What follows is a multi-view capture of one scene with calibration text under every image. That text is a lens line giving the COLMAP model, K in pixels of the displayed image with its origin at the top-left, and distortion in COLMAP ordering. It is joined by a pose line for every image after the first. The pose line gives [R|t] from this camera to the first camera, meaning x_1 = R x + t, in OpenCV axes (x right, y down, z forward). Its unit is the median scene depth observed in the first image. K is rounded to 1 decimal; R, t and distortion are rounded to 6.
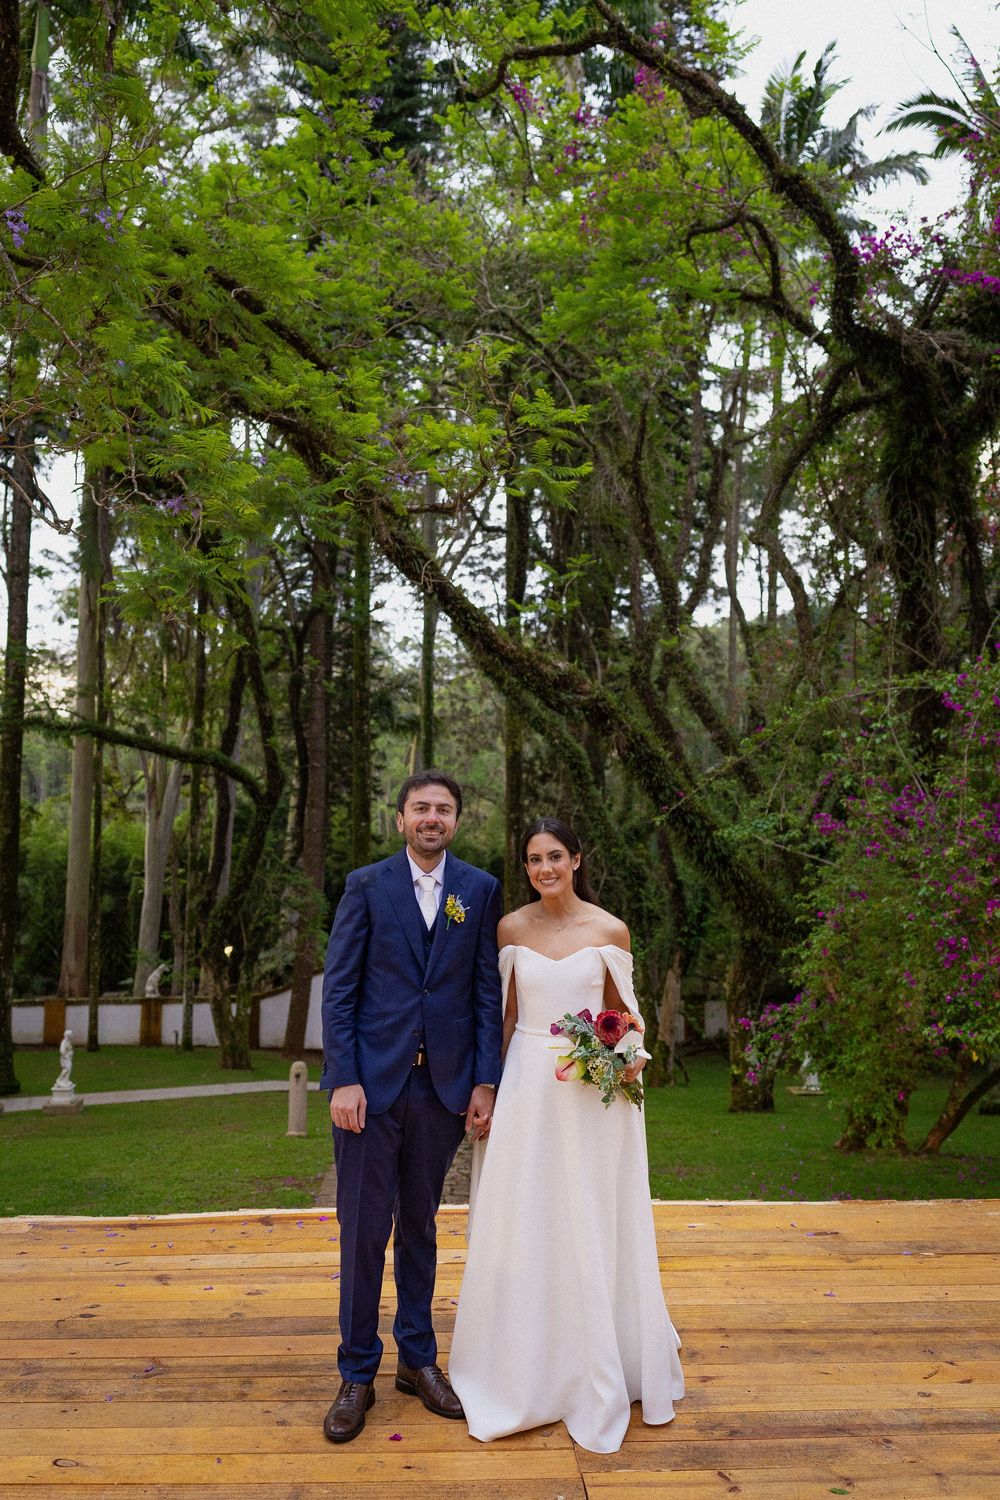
lens RADIAL K [[1272.3, 0, 500.0], [0, 1272.3, 750.0], [0, 0, 1]] dist [0.000674, -0.003642]
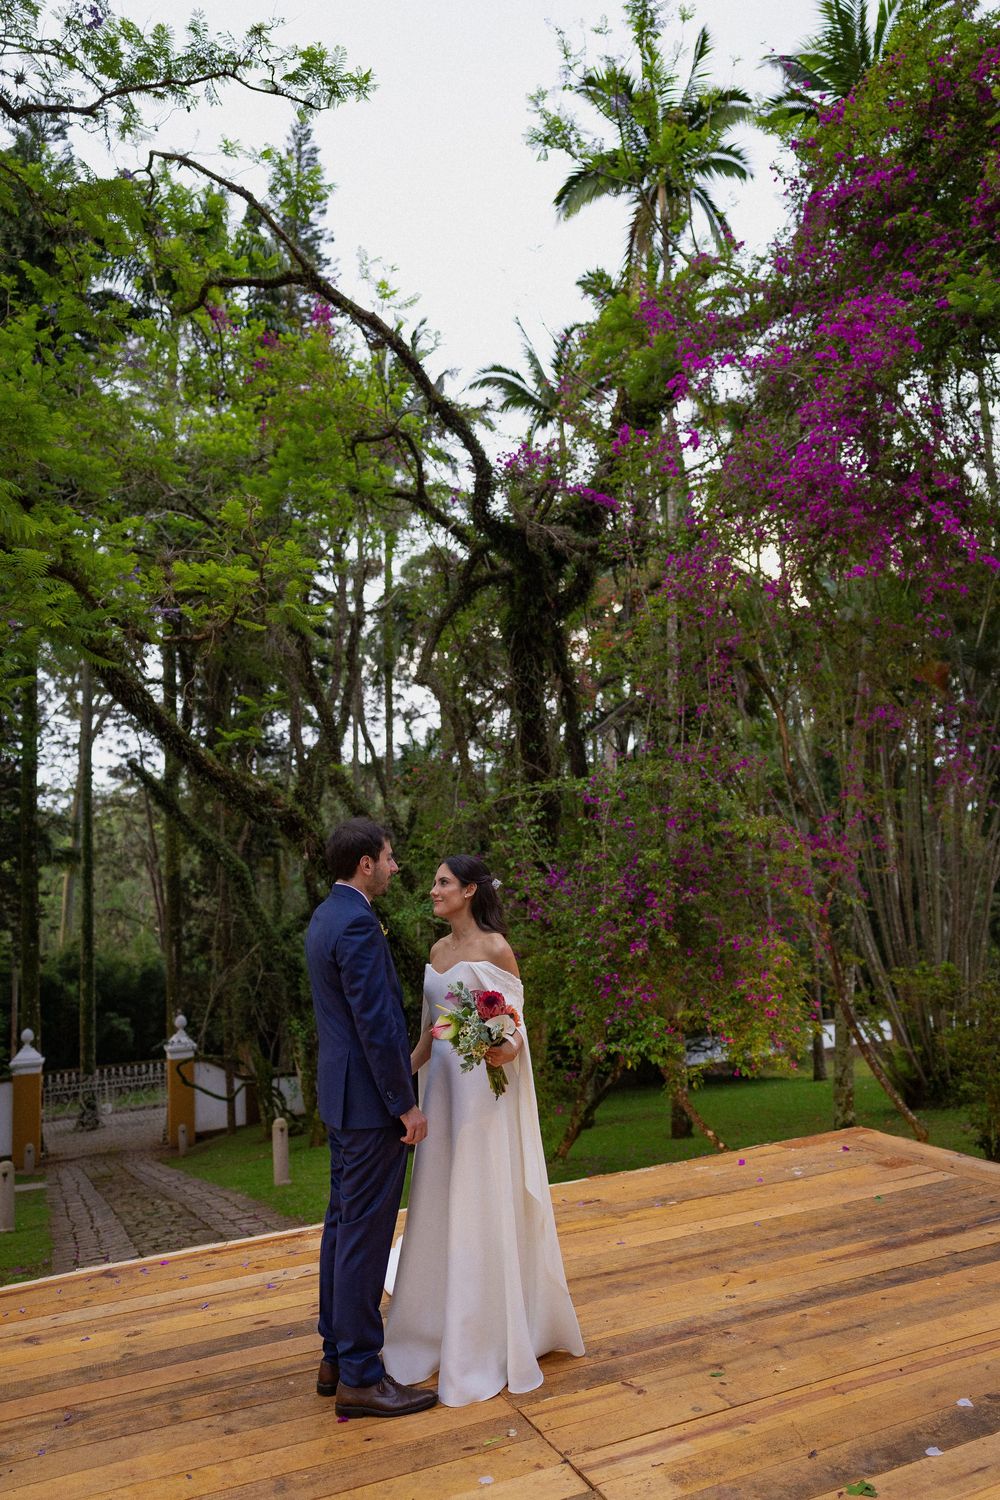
lens RADIAL K [[1032.8, 0, 500.2], [0, 1032.8, 786.2], [0, 0, 1]] dist [0.002643, 0.000495]
pose [[0.938747, -0.019263, 0.344067, -0.112379], [0.048100, 0.995987, -0.075473, 0.030347], [-0.341233, 0.087399, 0.935907, 0.029523]]
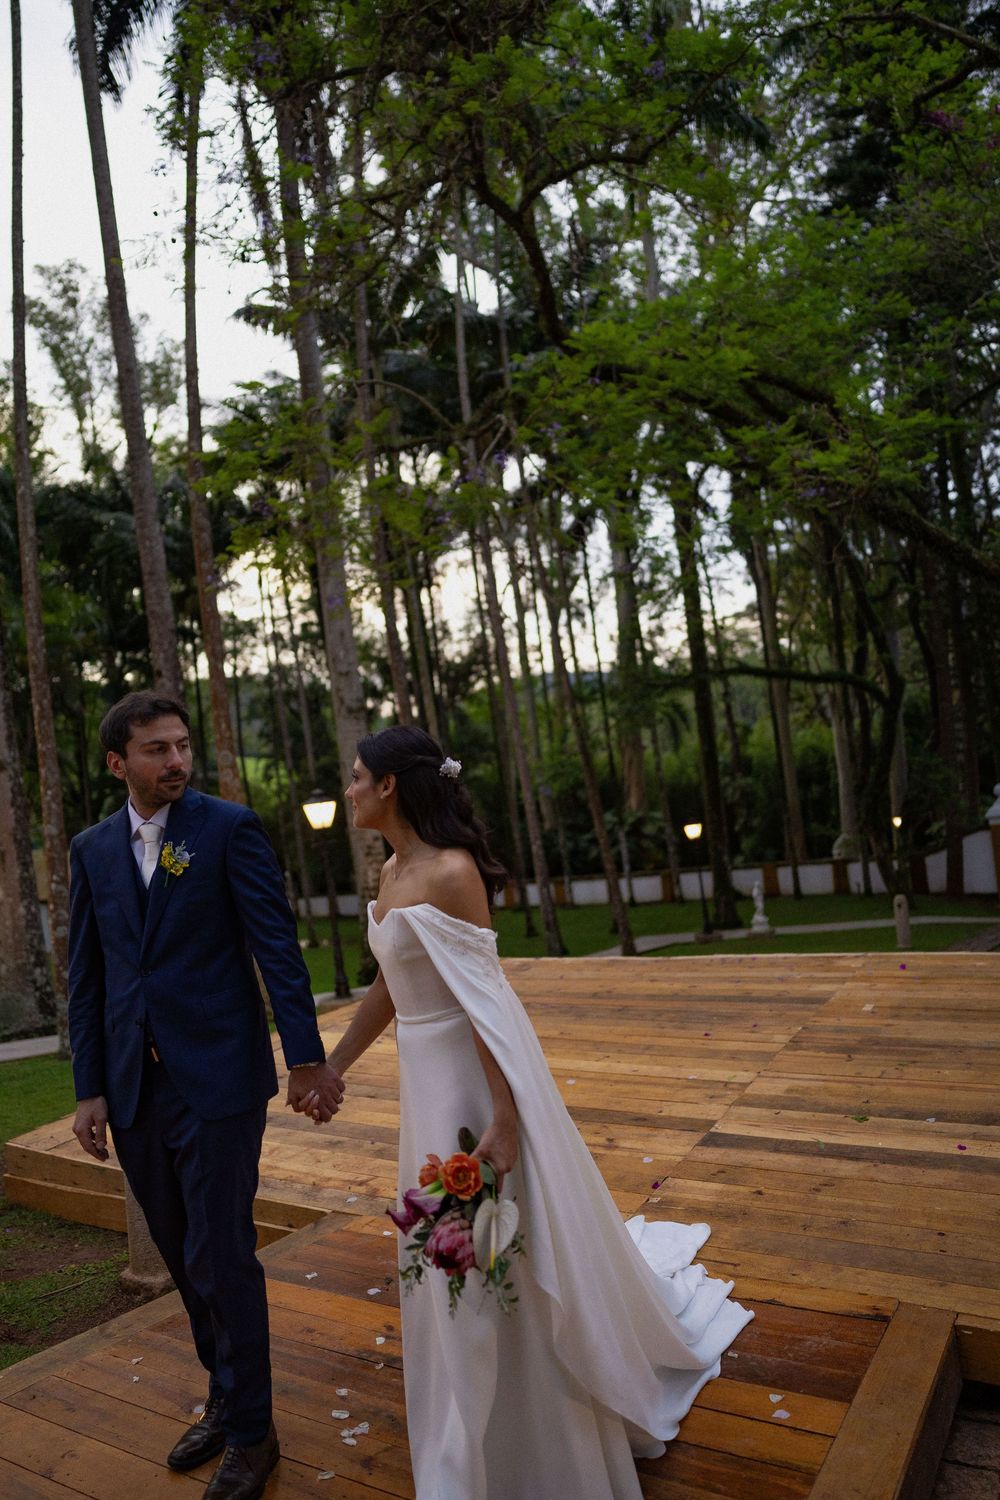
lens RADIAL K [[1032.8, 0, 500.2], [0, 1032.8, 786.2], [0, 0, 1]] dist [0.002643, 0.000495]
pose [[0.801118, -0.092042, -0.591386, 0.306844], [0.157986, 0.985579, 0.060622, -0.008239], [0.577278, -0.141997, 0.804106, -0.223785]]
